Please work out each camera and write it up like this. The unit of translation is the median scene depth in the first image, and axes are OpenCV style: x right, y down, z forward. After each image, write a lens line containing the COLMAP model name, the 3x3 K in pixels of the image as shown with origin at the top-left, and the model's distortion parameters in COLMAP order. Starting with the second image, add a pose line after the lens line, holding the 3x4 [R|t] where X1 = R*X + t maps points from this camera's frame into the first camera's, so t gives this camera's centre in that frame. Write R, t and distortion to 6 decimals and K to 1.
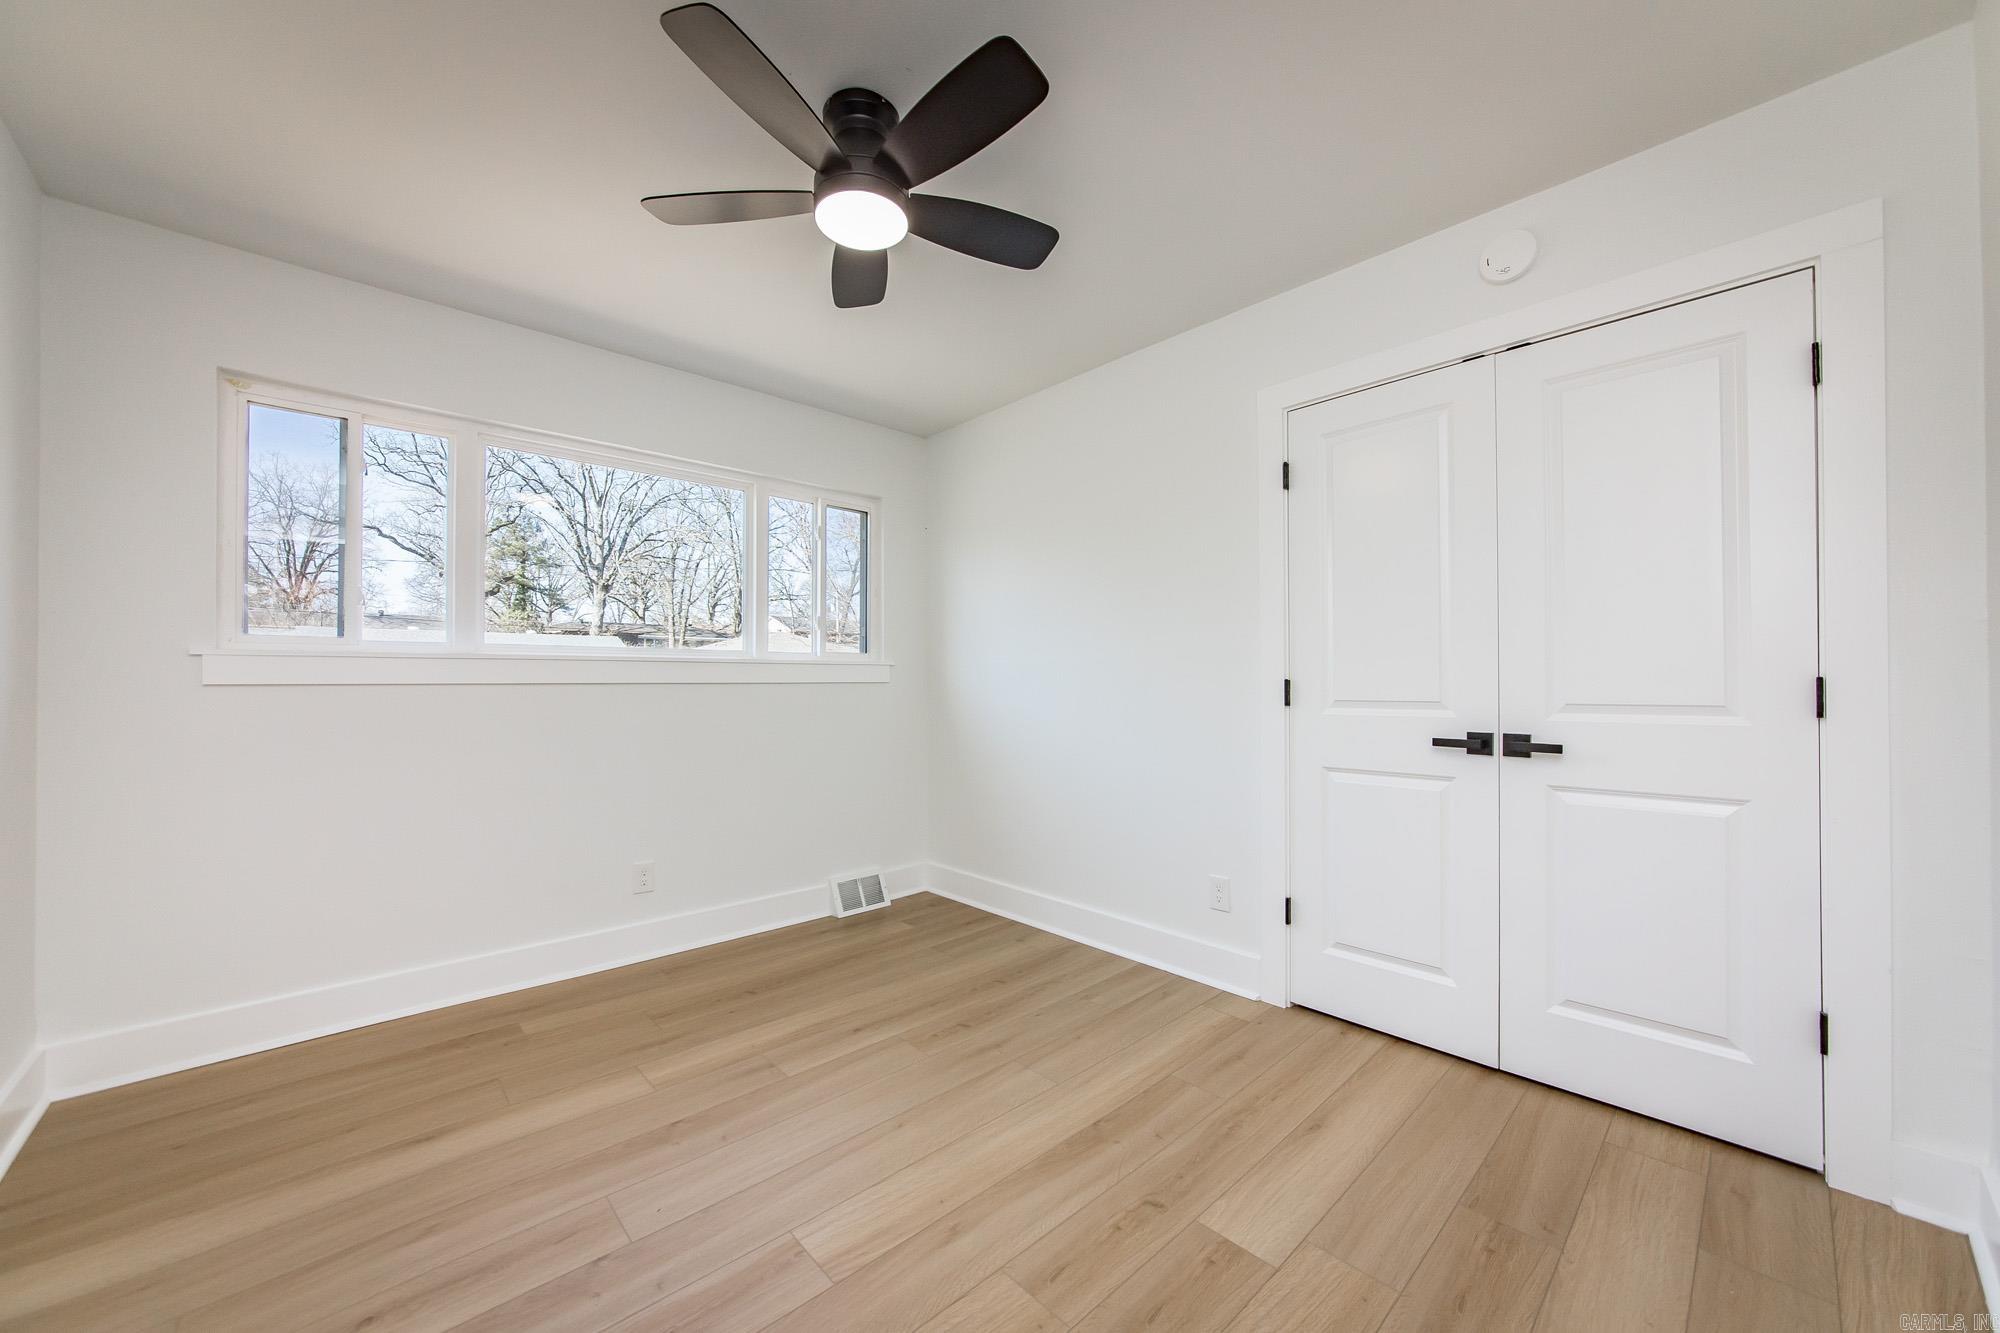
lens RADIAL K [[733.2, 0, 1001.8], [0, 733.2, 675.3], [0, 0, 1]] dist [-0.007851, 0.000243]
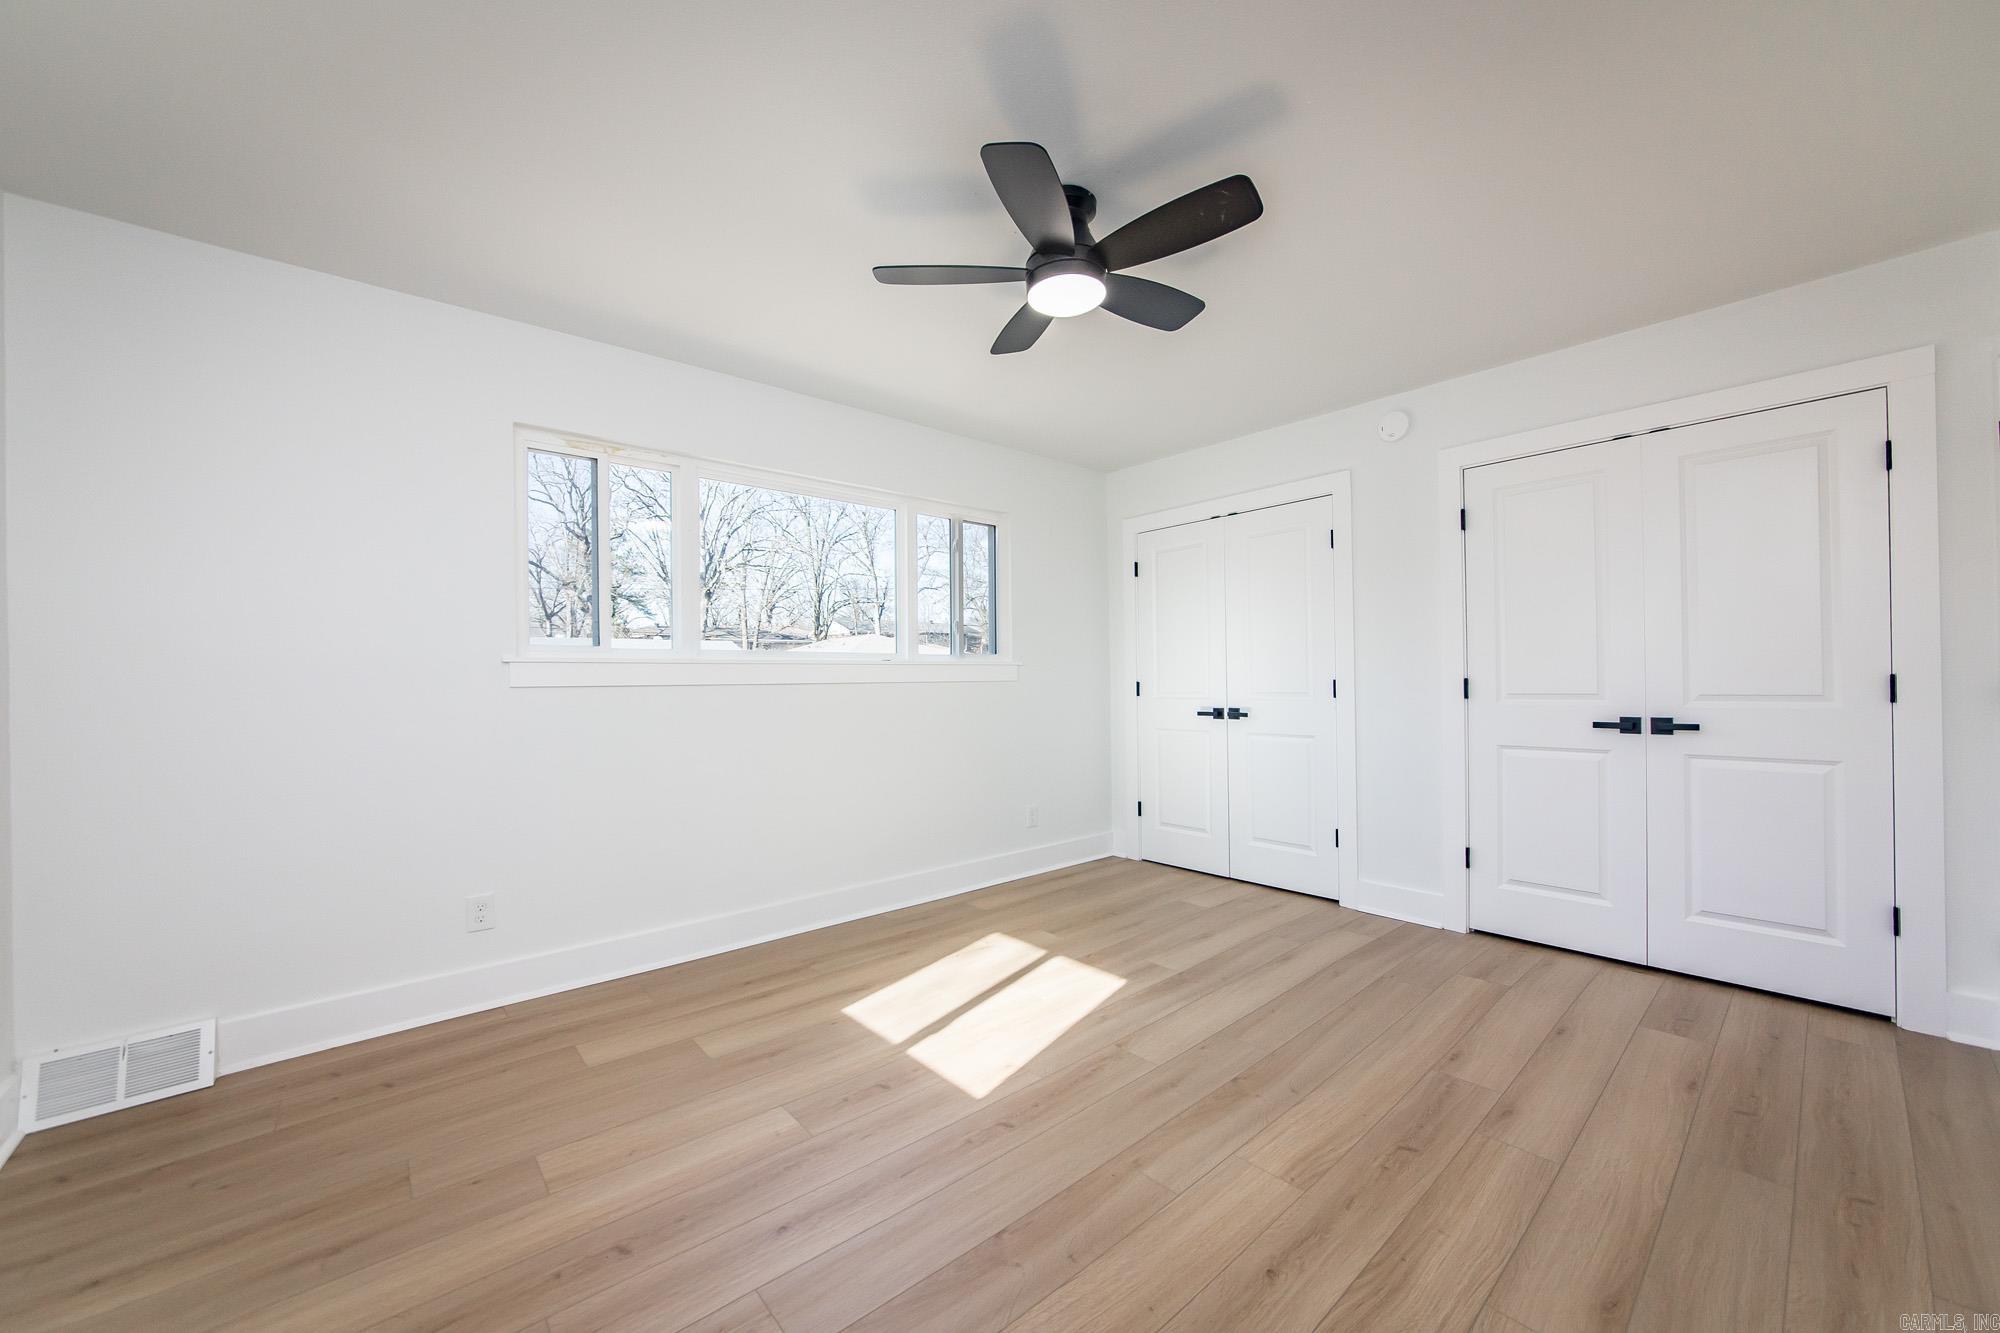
lens RADIAL K [[750.3, 0, 999.2], [0, 750.3, 675.1], [0, 0, 1]] dist [-0.008824, 0.000186]
pose [[0.999516, -0.005047, -0.030684, -0.375376], [0.005028, 0.999987, -0.000686, -0.002747], [0.030687, 0.000531, 0.999529, -0.328320]]
